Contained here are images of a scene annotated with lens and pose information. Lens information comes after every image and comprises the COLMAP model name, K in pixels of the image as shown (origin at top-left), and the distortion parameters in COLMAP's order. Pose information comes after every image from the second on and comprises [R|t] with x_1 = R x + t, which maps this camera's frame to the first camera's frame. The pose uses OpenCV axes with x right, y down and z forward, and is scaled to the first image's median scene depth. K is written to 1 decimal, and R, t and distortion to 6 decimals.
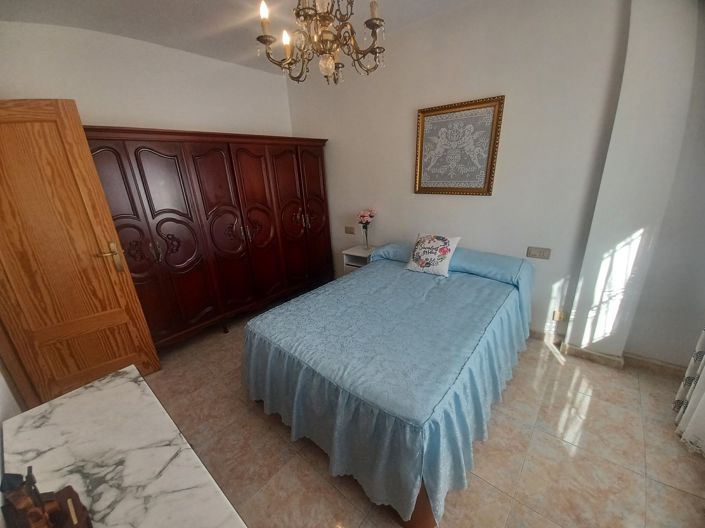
lens RADIAL K [[275.9, 0, 351.2], [0, 275.9, 267.6], [0, 0, 1]] dist [0.016573, -0.015301]
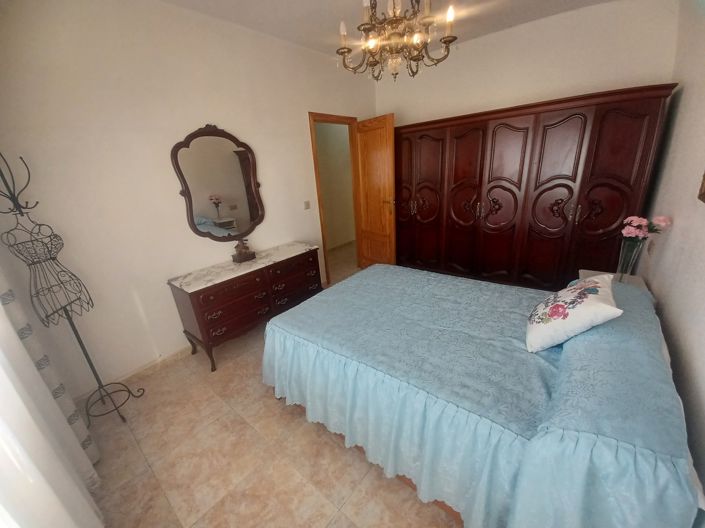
lens RADIAL K [[275.9, 0, 351.2], [0, 275.9, 267.6], [0, 0, 1]] dist [0.016573, -0.015301]
pose [[0.033687, 0.390656, -0.919920, 0.816942], [-0.257674, 0.892720, 0.369669, -0.240318], [0.965644, 0.224587, 0.130735, 0.570685]]
